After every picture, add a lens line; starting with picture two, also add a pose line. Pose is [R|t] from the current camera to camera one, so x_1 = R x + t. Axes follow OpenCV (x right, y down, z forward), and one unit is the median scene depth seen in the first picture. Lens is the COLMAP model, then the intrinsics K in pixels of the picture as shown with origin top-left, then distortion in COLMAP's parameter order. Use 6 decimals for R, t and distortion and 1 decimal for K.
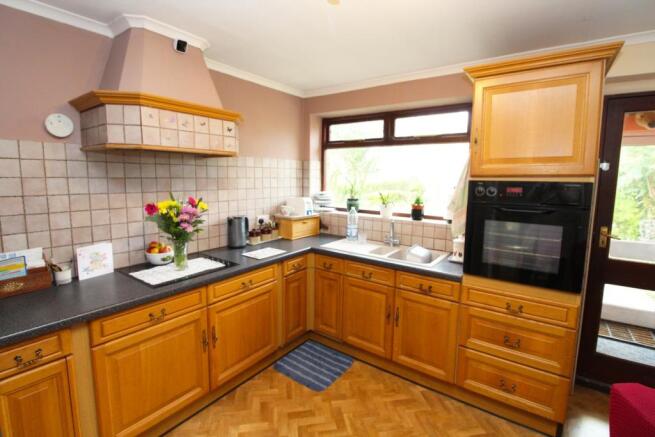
lens RADIAL K [[308.5, 0, 328.2], [0, 308.5, 216.6], [0, 0, 1]] dist [-0.000202, -0.000122]
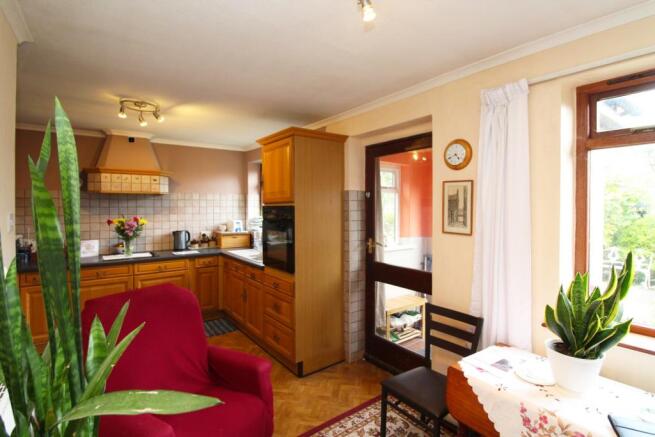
lens RADIAL K [[331.1, 0, 326.5], [0, 331.1, 216.5], [0, 0, 1]] dist [0.000591, 0.000006]
pose [[0.949435, -0.004397, -0.313932, 1.113966], [-0.027854, 0.994780, -0.098171, 0.085135], [0.312724, 0.101951, 0.944357, -0.452977]]
